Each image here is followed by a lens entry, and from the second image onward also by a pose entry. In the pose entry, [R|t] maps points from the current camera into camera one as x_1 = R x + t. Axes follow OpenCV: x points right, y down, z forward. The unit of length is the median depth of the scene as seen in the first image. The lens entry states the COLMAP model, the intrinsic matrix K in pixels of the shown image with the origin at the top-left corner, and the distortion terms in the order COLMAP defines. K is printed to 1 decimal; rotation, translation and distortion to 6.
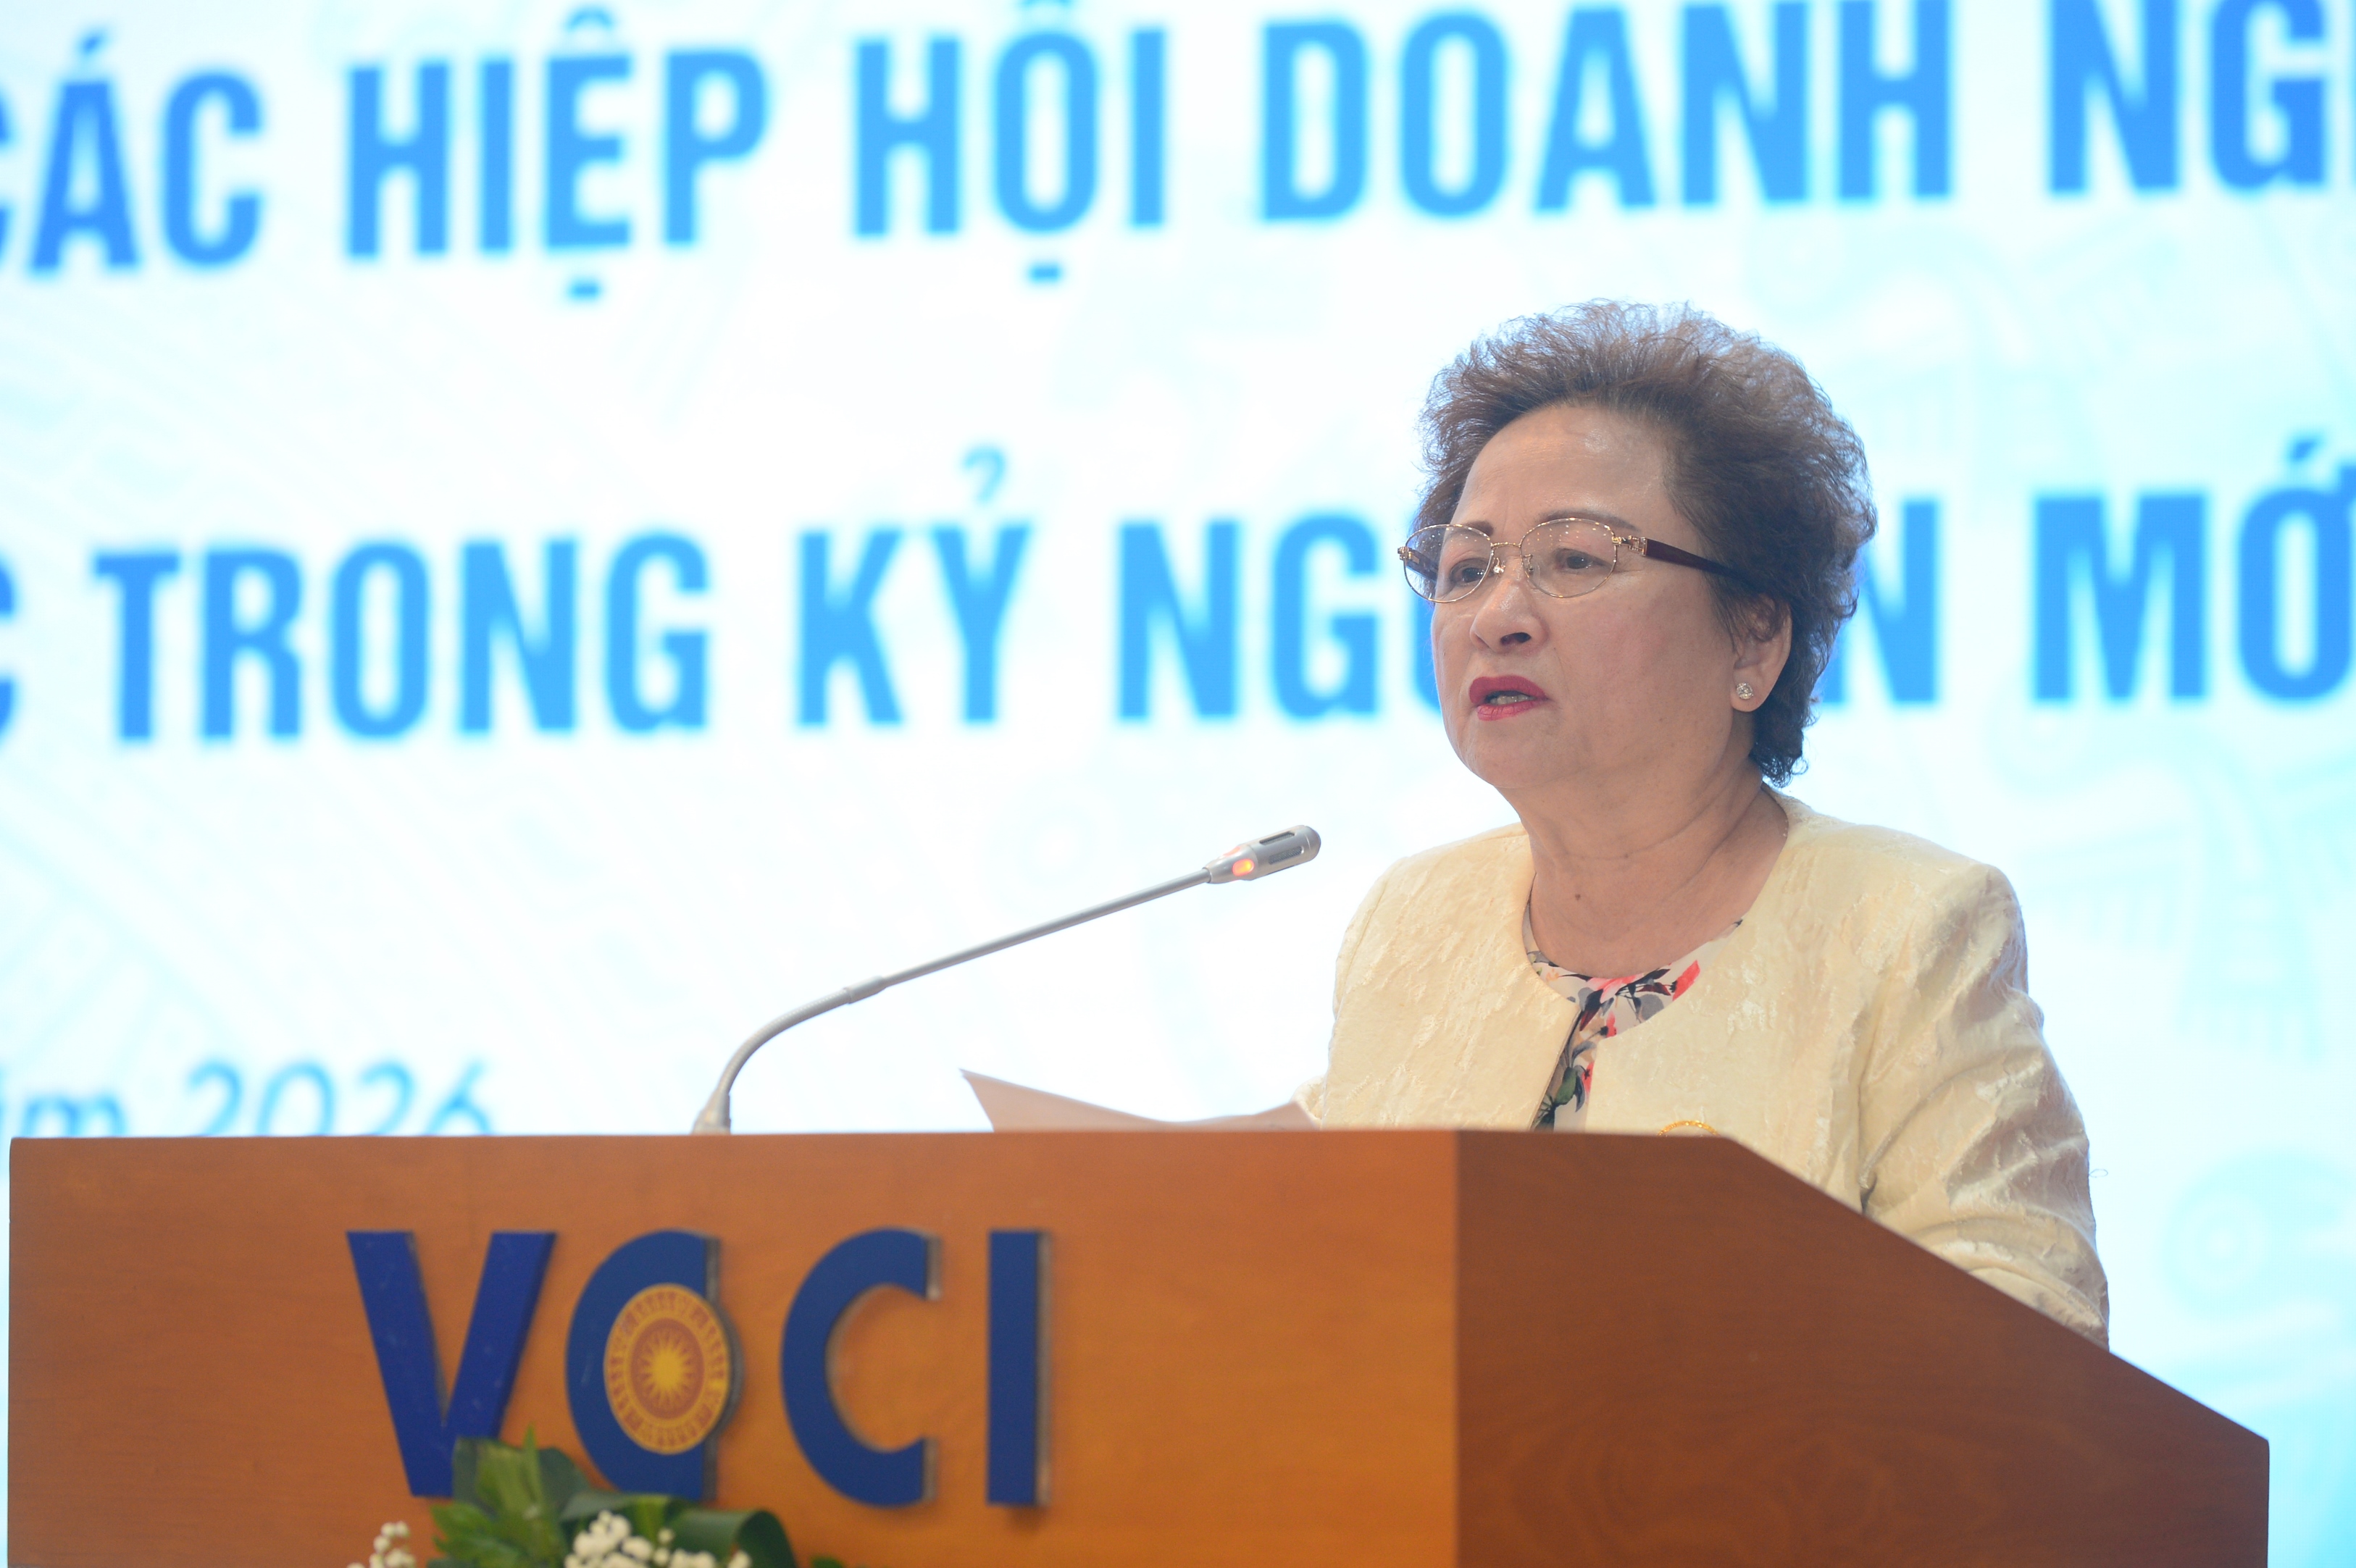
lens RADIAL K [[13566.7, 0, 1178.8], [0, 13566.7, 785.3], [0, 0, 1]] dist [-0.473634, 0.000000]
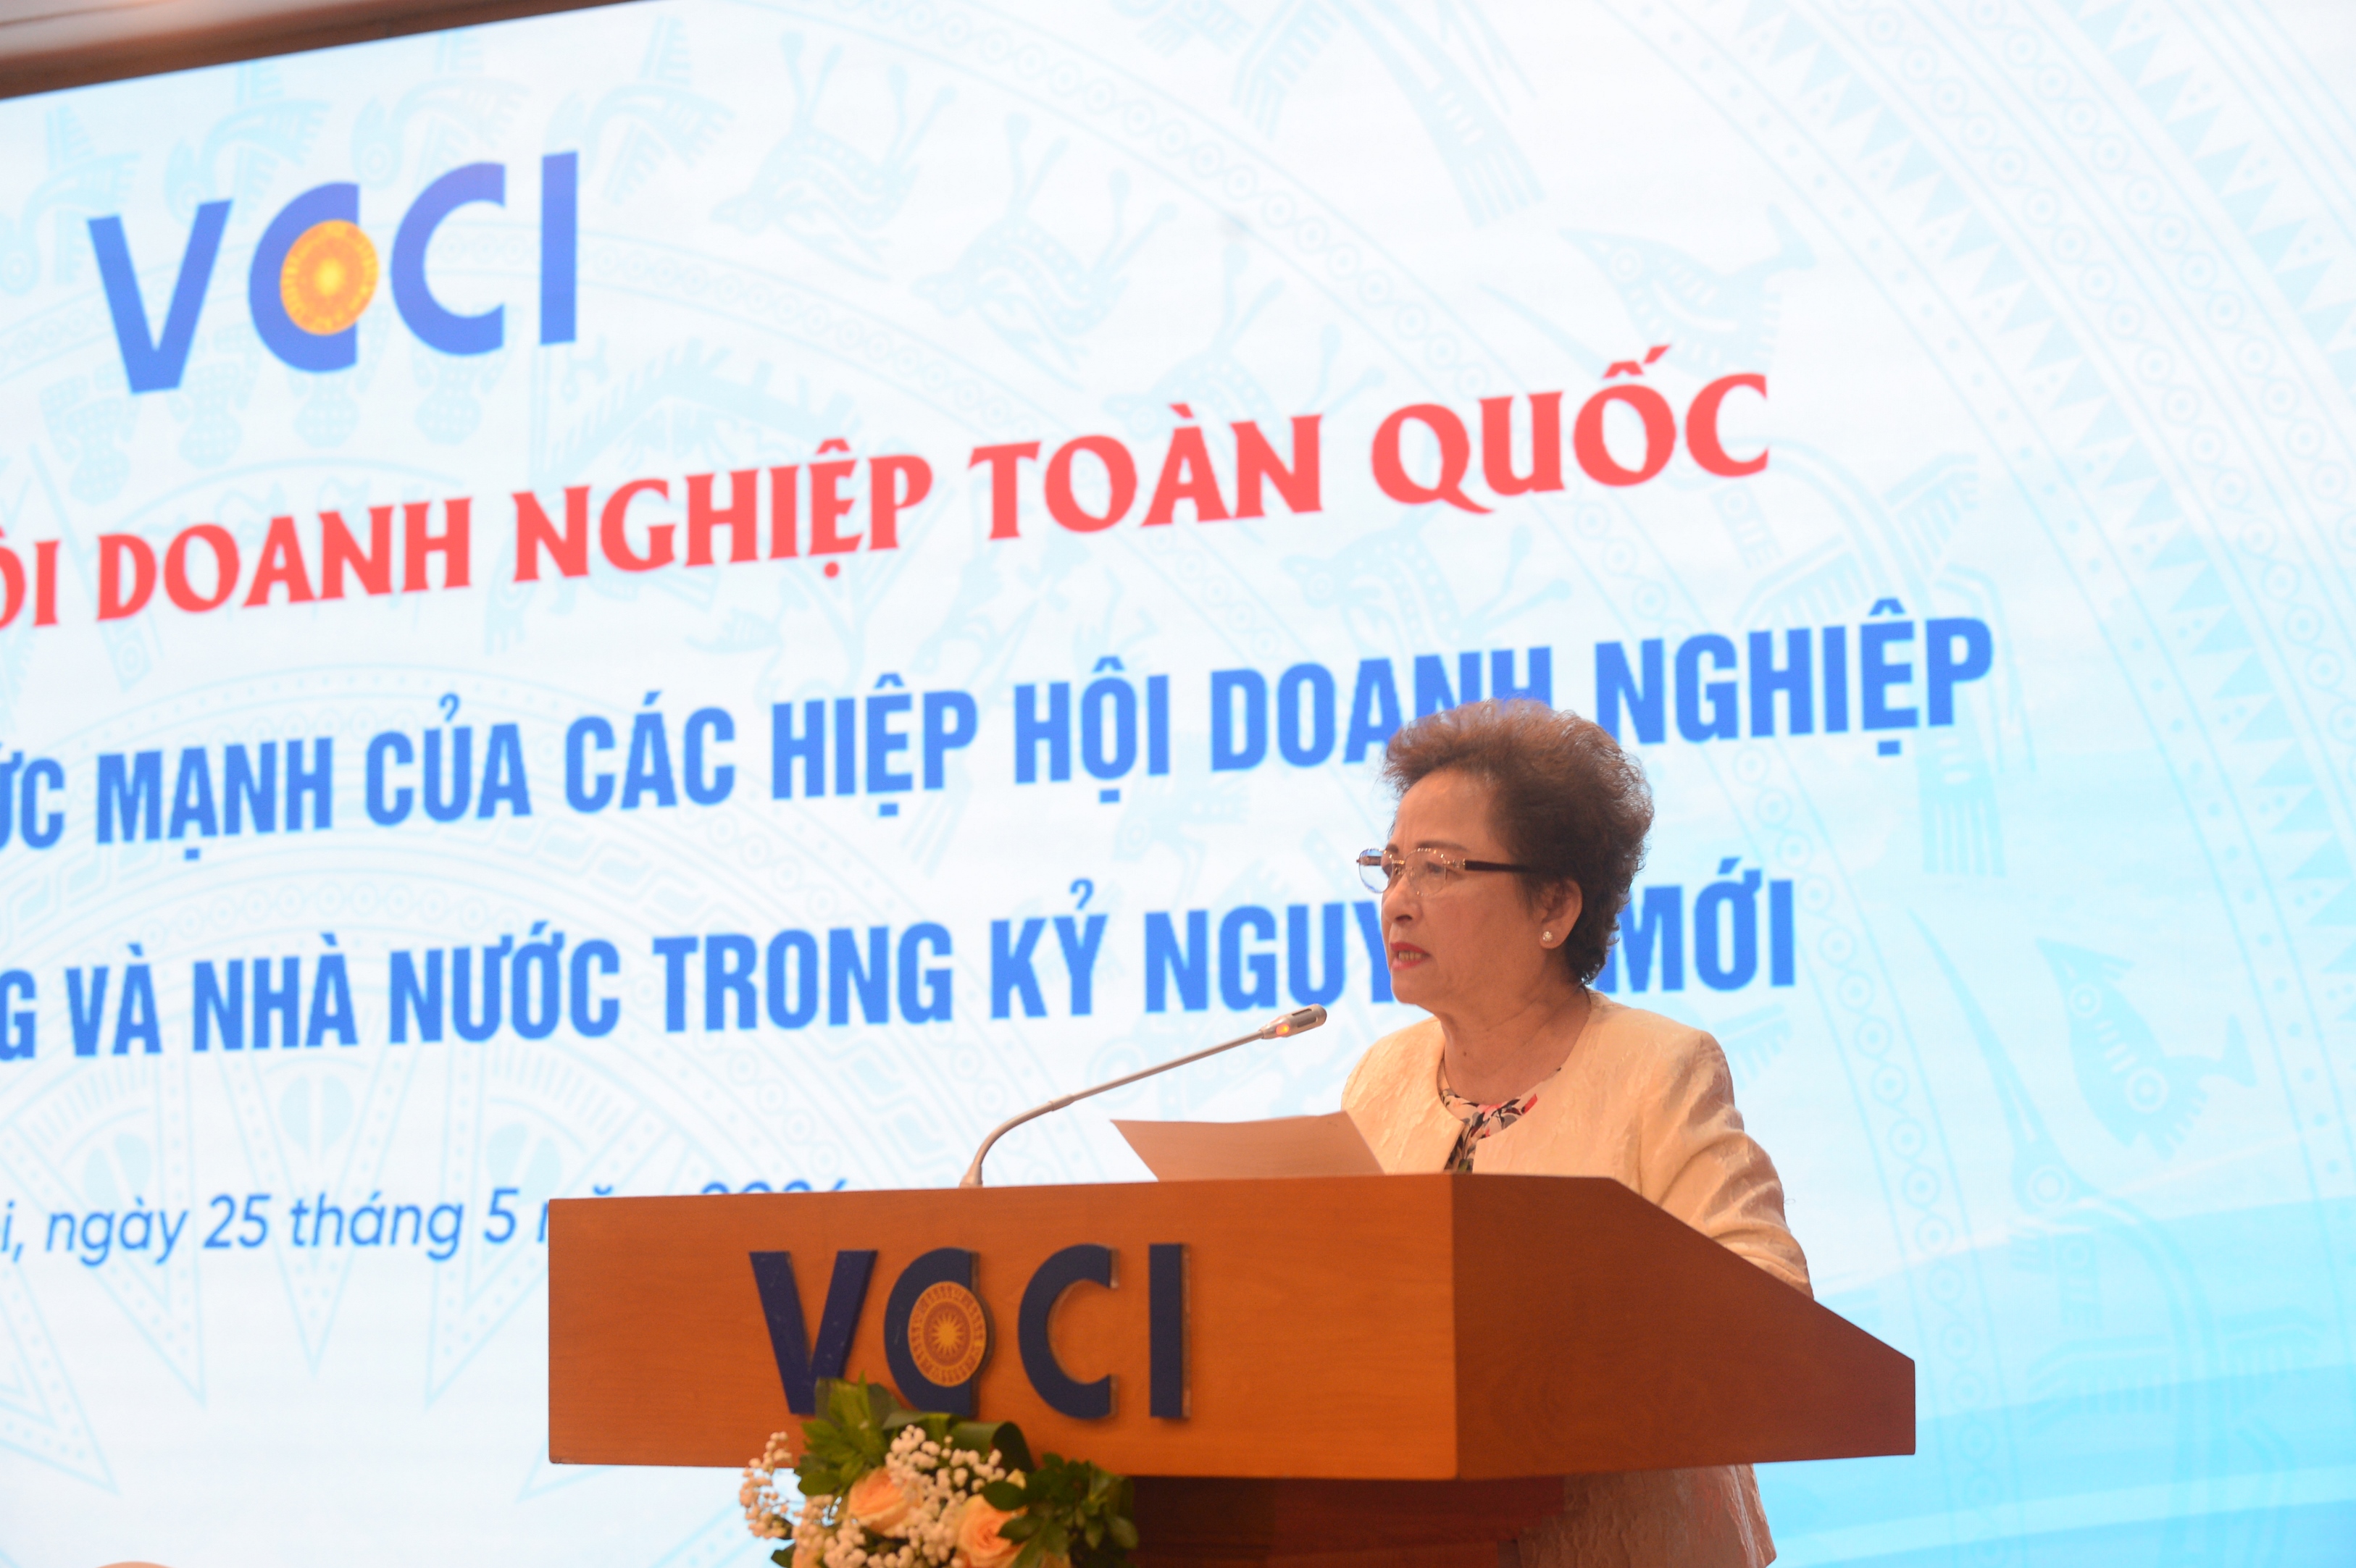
lens RADIAL K [[5108.7, 0, 1176.9], [0, 5108.7, 784.1], [0, 0, 1]] dist [-0.187941, 0.000000]
pose [[0.999819, -0.013939, 0.012949, -0.009789], [0.014707, 0.998012, -0.061289, 0.008658], [-0.012068, 0.061468, 0.998036, 0.220380]]
